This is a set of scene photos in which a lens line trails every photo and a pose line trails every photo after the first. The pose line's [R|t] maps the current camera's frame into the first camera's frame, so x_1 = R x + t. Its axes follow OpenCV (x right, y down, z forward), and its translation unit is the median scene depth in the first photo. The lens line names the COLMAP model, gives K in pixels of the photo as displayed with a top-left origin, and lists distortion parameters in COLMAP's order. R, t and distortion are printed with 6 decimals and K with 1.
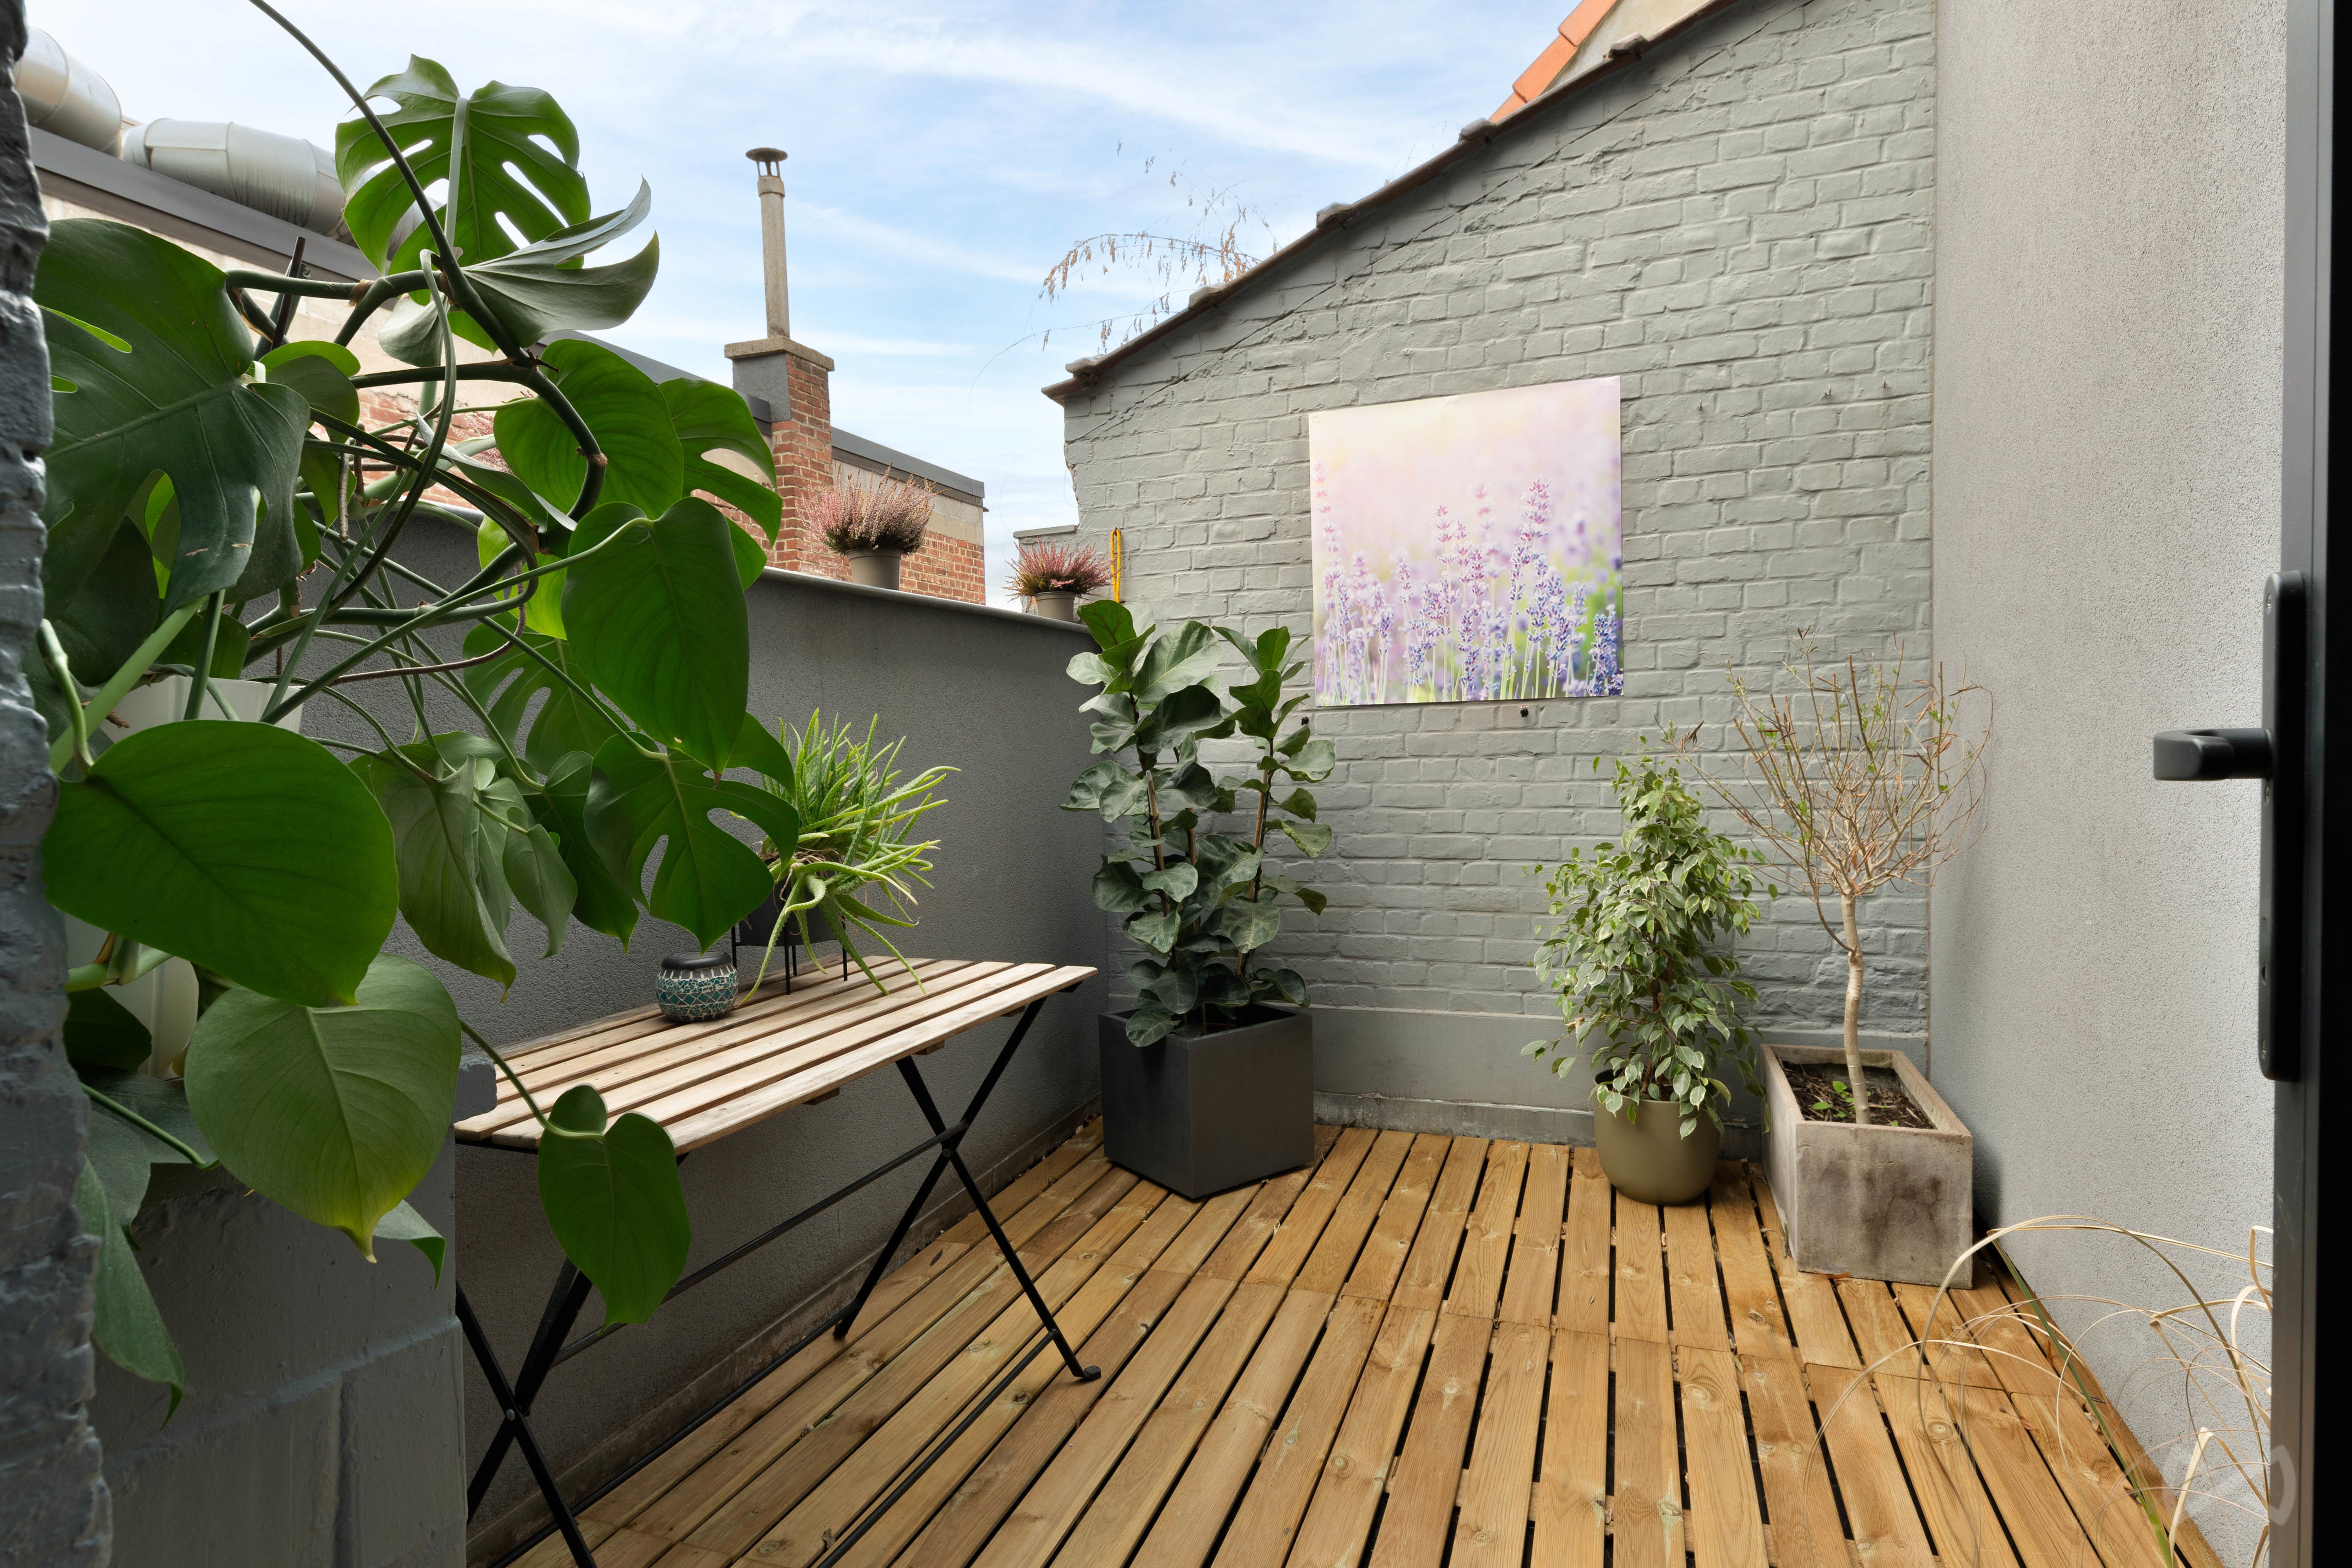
lens RADIAL K [[1248.1, 0, 1179.8], [0, 1248.1, 800.9], [0, 0, 1]] dist [0.005806, 0.002851]
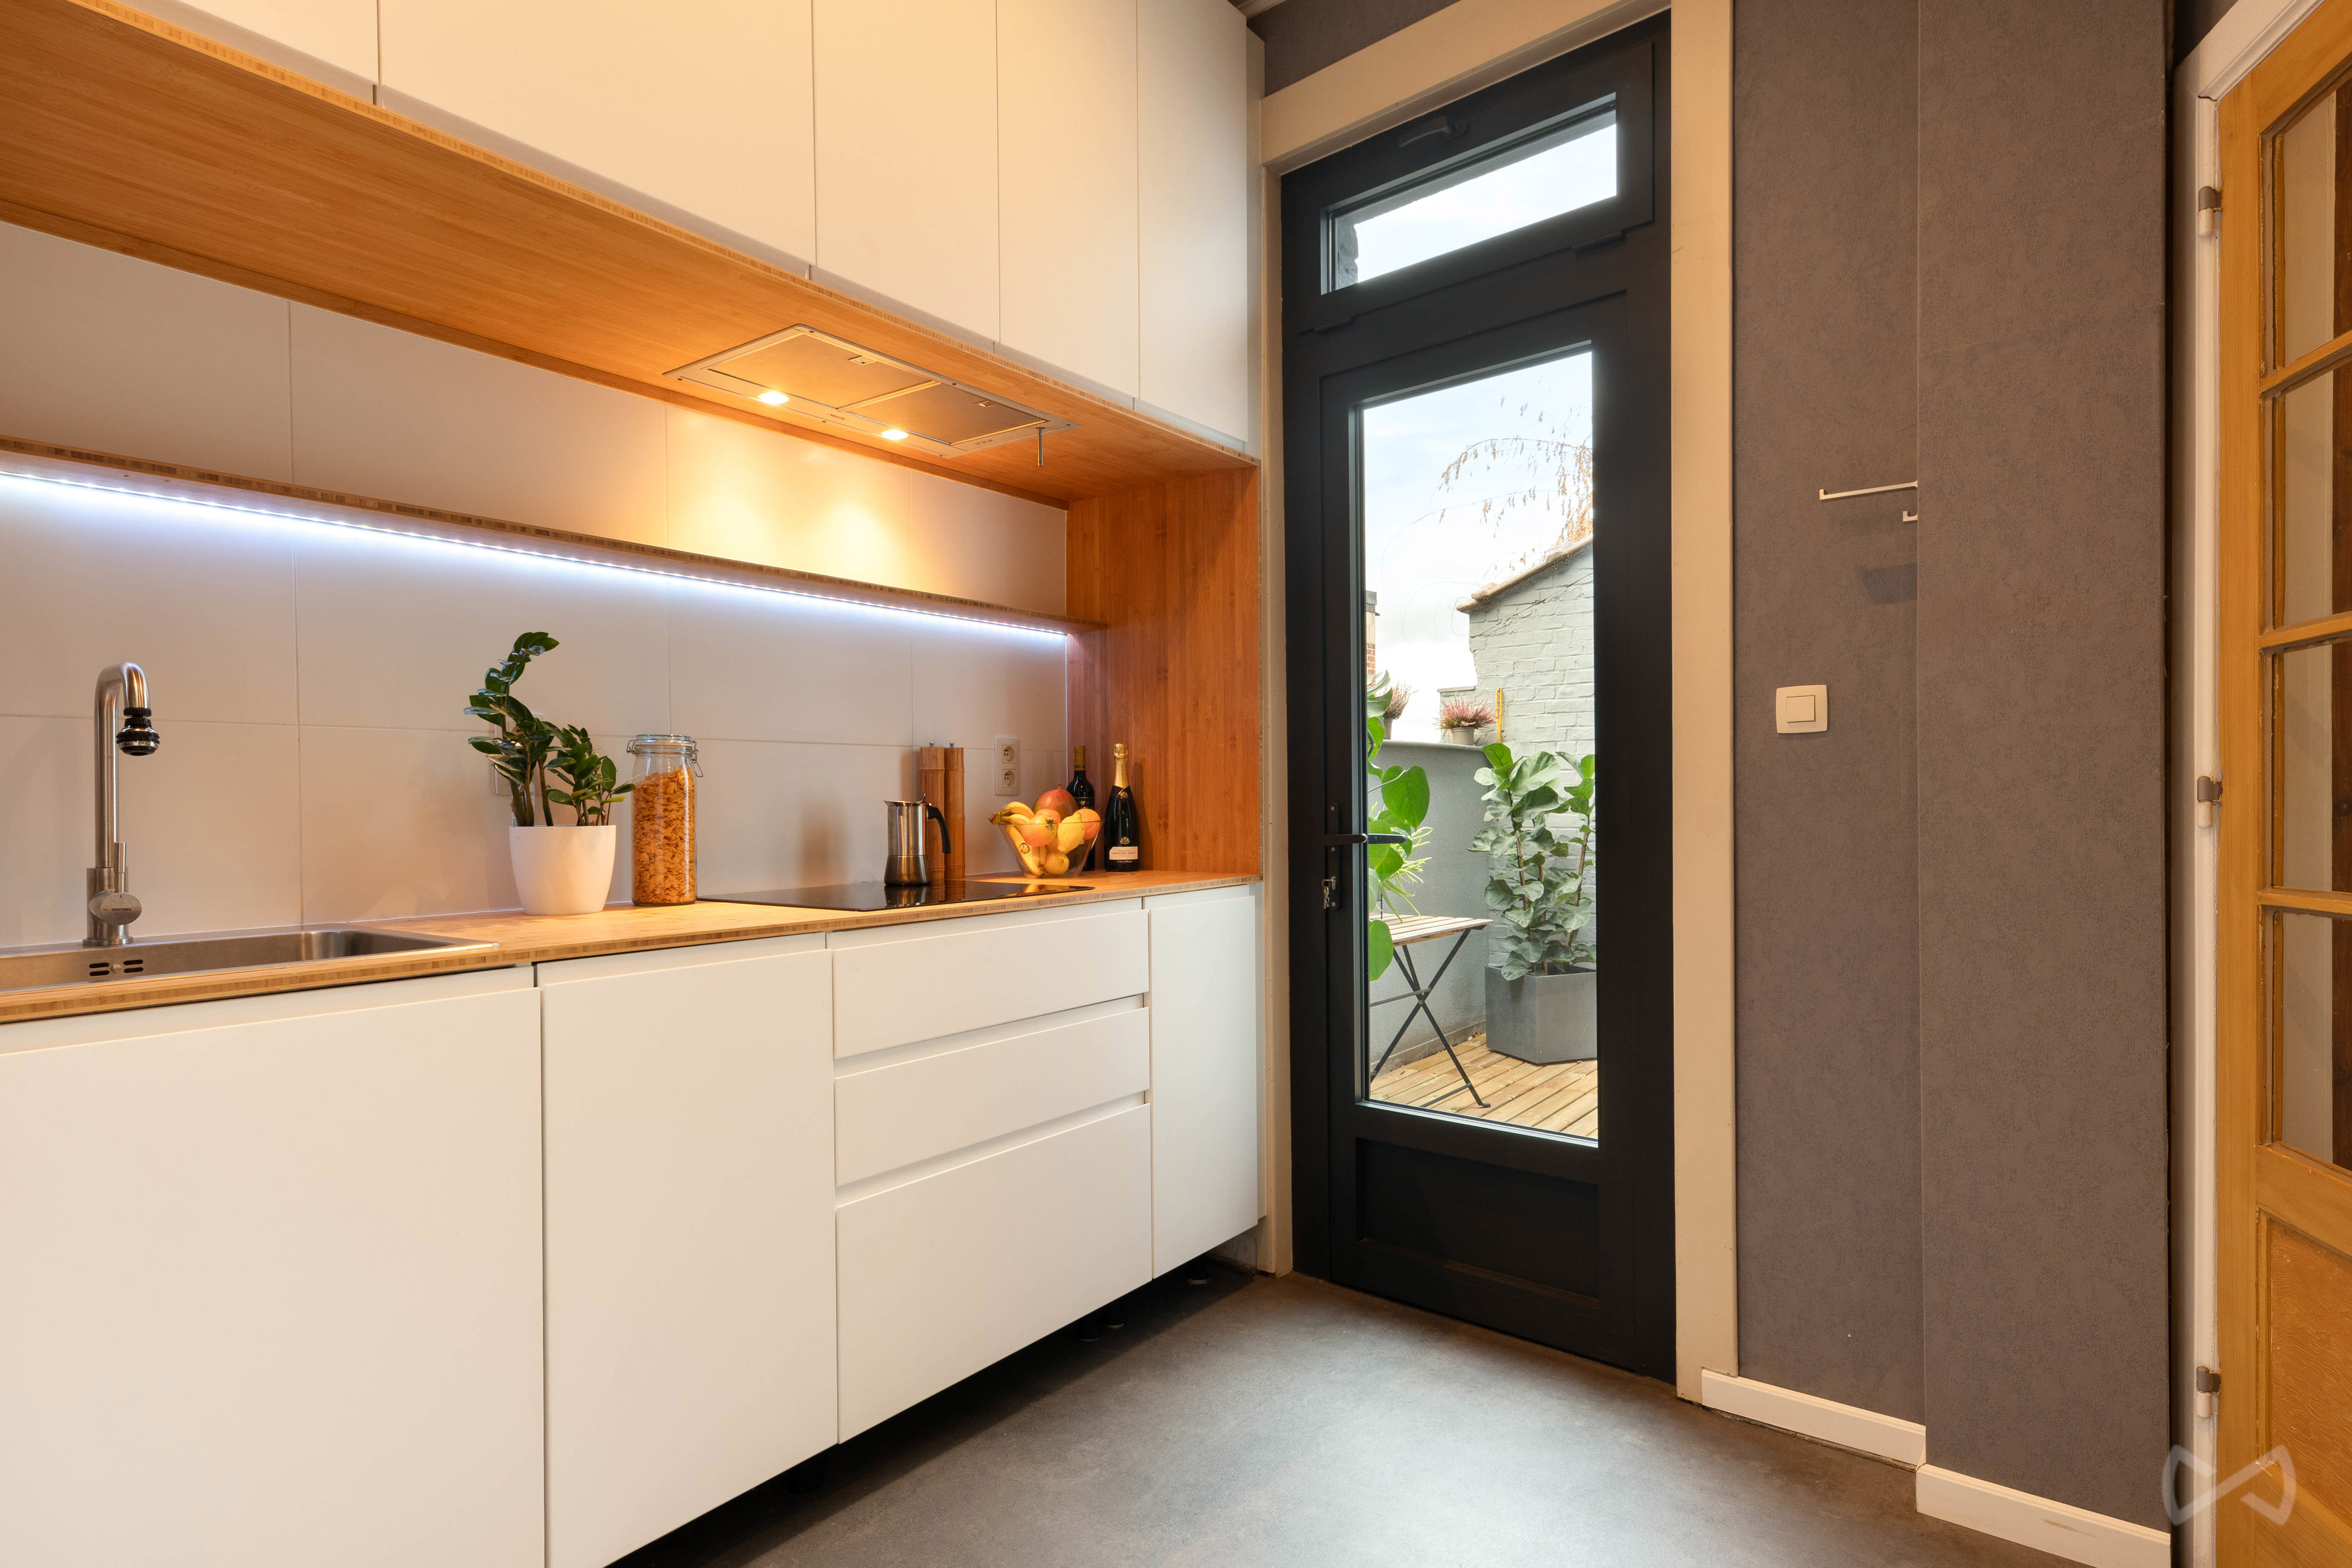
lens RADIAL K [[1248.1, 0, 1179.8], [0, 1248.1, 800.9], [0, 0, 1]] dist [0.005806, 0.002851]
pose [[0.960536, 0.020160, -0.277423, 0.006888], [-0.032594, 0.998657, -0.040283, 0.021624], [0.276238, 0.047736, 0.959903, -0.907017]]
